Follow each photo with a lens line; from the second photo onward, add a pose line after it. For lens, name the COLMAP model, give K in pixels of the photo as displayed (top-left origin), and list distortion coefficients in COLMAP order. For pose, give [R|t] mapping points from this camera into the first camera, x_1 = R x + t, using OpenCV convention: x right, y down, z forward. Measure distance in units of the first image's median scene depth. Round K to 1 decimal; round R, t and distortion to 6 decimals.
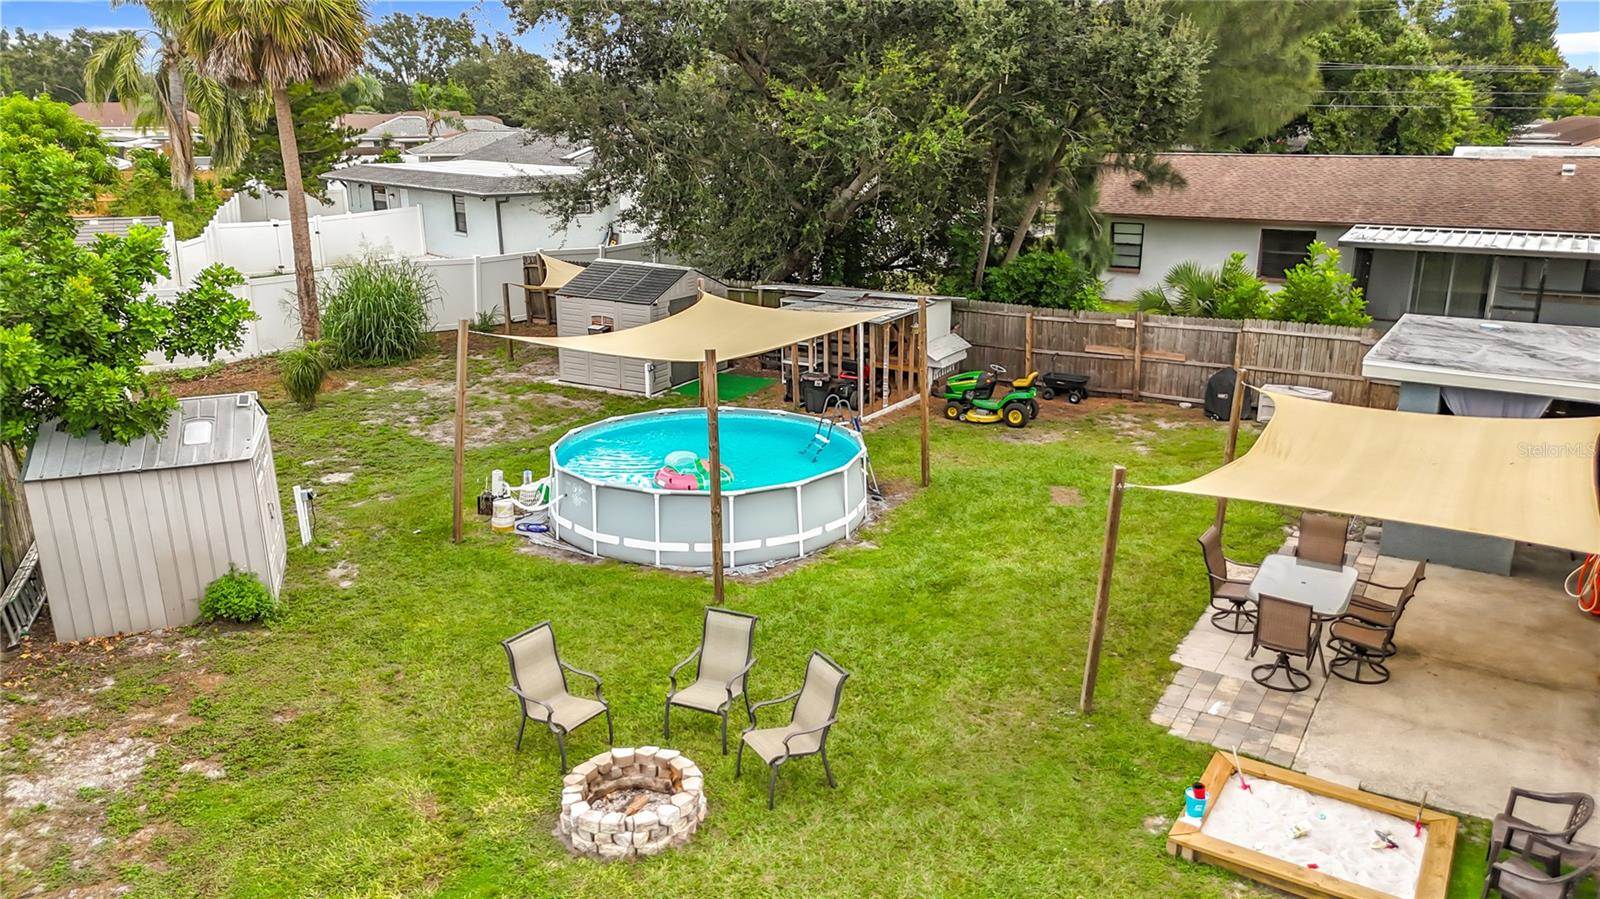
lens RADIAL K [[1140.9, 0, 806.8], [0, 1140.9, 440.4], [0, 0, 1]] dist [0.035331, -0.033060]
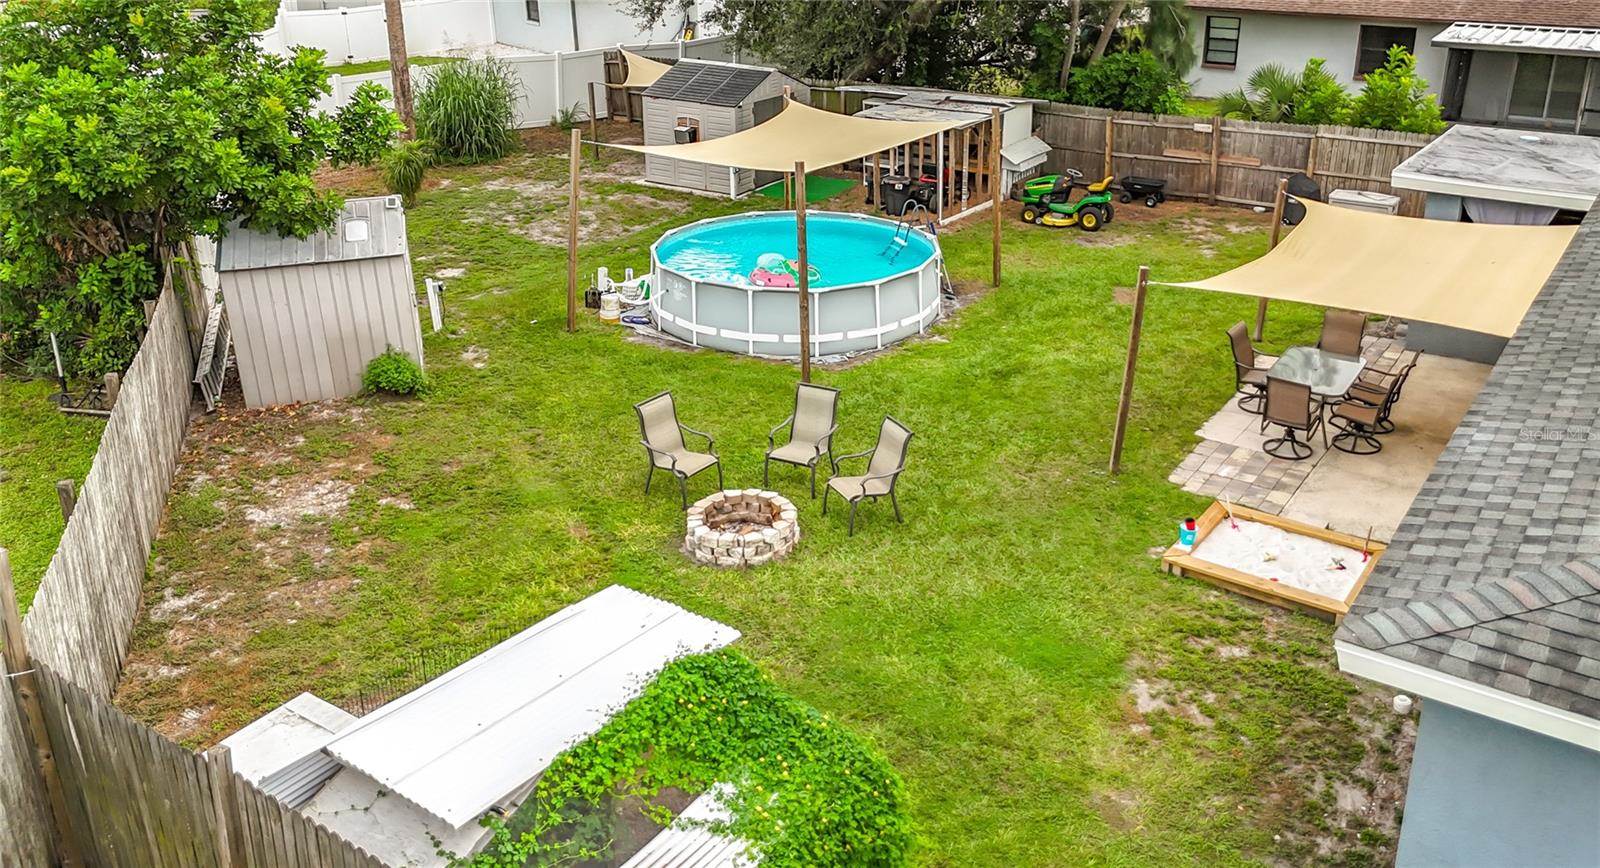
lens RADIAL K [[1326.4, 0, 819.5], [0, 1326.4, 367.2], [0, 0, 1]] dist [0.077837, -0.025062]
pose [[0.998503, 0.013134, -0.053095, 0.007093], [-0.008015, 0.995398, 0.095495, -0.002511], [0.054105, -0.094927, 0.994013, -0.322348]]
